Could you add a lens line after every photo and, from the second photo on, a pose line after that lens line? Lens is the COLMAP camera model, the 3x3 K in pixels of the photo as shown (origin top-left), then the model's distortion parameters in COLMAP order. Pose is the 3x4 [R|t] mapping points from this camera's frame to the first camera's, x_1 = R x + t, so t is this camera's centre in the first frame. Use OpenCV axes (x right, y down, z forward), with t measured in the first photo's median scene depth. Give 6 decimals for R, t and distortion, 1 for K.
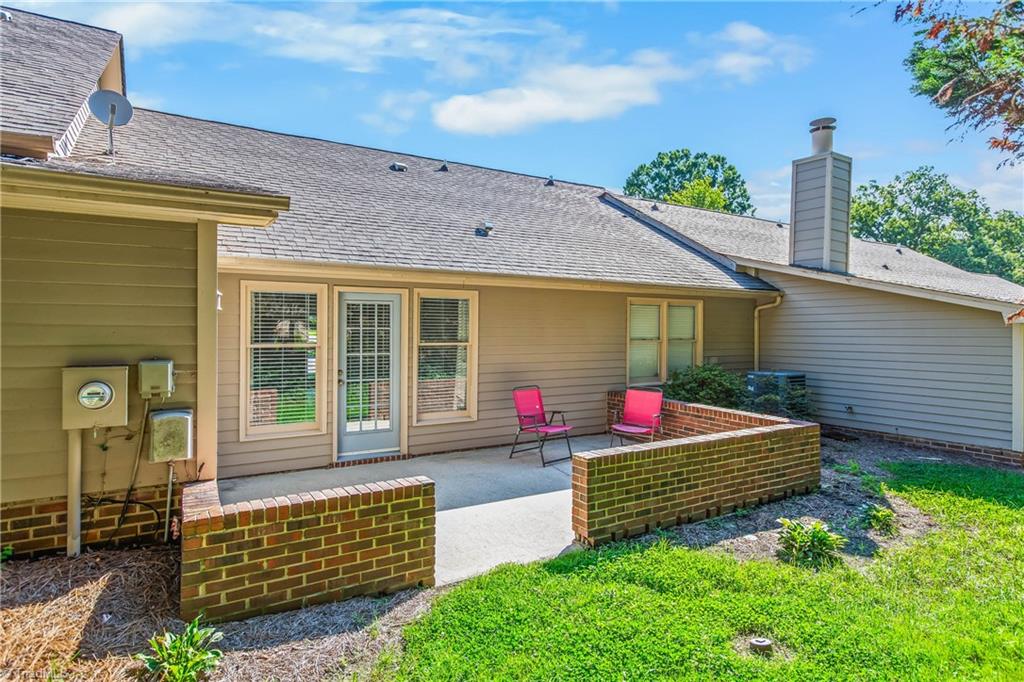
lens RADIAL K [[524.2, 0, 512.0], [0, 524.2, 341.0], [0, 0, 1]] dist [0.000320, 0.000046]
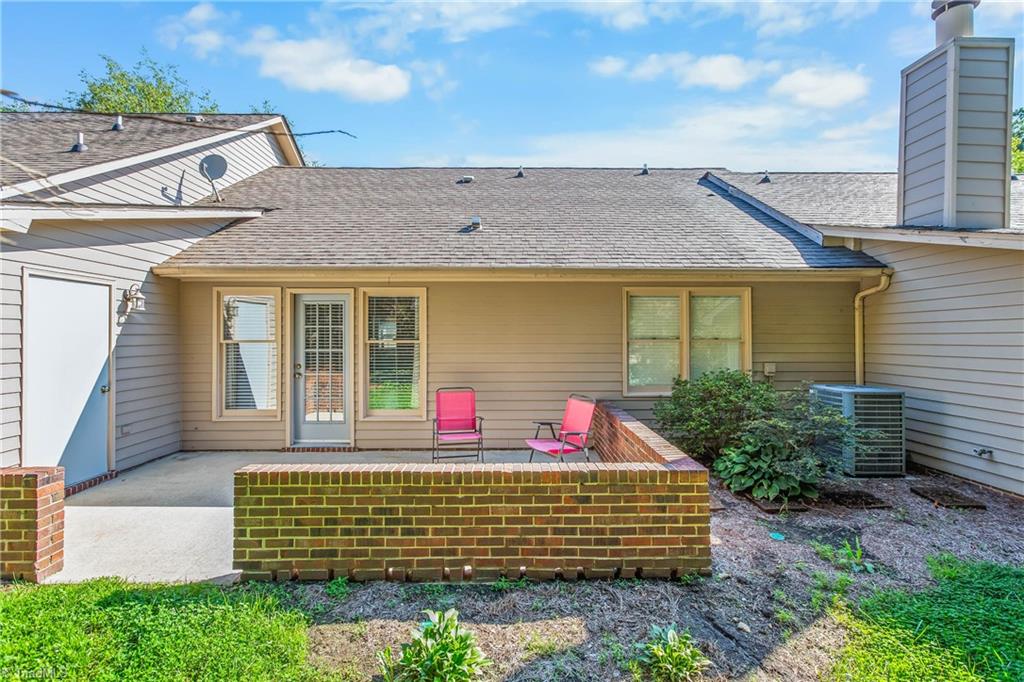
lens RADIAL K [[468.5, 0, 512.0], [0, 468.5, 341.0], [0, 0, 1]] dist [0.000208, -0.000123]
pose [[0.878090, 0.001120, -0.478495, 0.520943], [-0.007347, 0.999911, -0.011142, 0.013260], [0.478440, 0.013300, 0.878020, 0.331292]]
